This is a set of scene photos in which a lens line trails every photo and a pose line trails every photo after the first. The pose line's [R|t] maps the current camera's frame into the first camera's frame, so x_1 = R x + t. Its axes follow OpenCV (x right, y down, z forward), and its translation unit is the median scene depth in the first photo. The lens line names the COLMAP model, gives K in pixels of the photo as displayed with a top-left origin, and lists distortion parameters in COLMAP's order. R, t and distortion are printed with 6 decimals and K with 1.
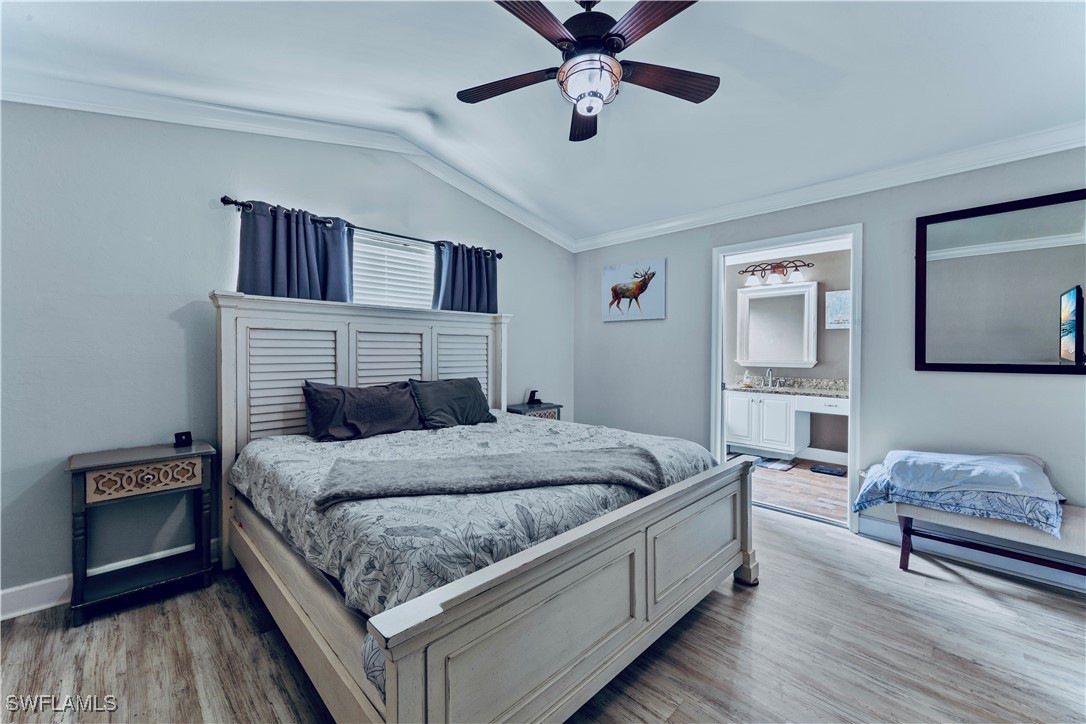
lens RADIAL K [[421.5, 0, 545.9], [0, 421.5, 359.3], [0, 0, 1]] dist [0.008407, 0.000049]
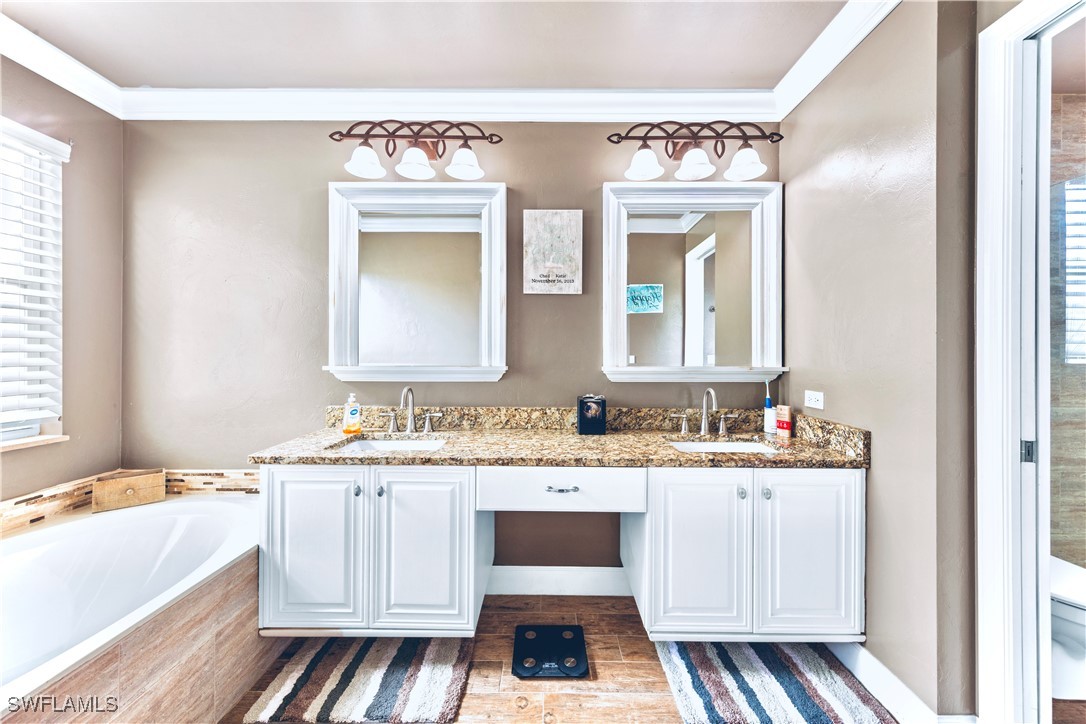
lens RADIAL K [[421.5, 0, 545.9], [0, 421.5, 359.3], [0, 0, 1]] dist [0.008407, 0.000049]
pose [[0.701121, -0.001083, 0.713042, 0.350530], [0.010419, 0.999908, -0.008727, 0.001425], [-0.712967, 0.013548, 0.701067, 0.653466]]
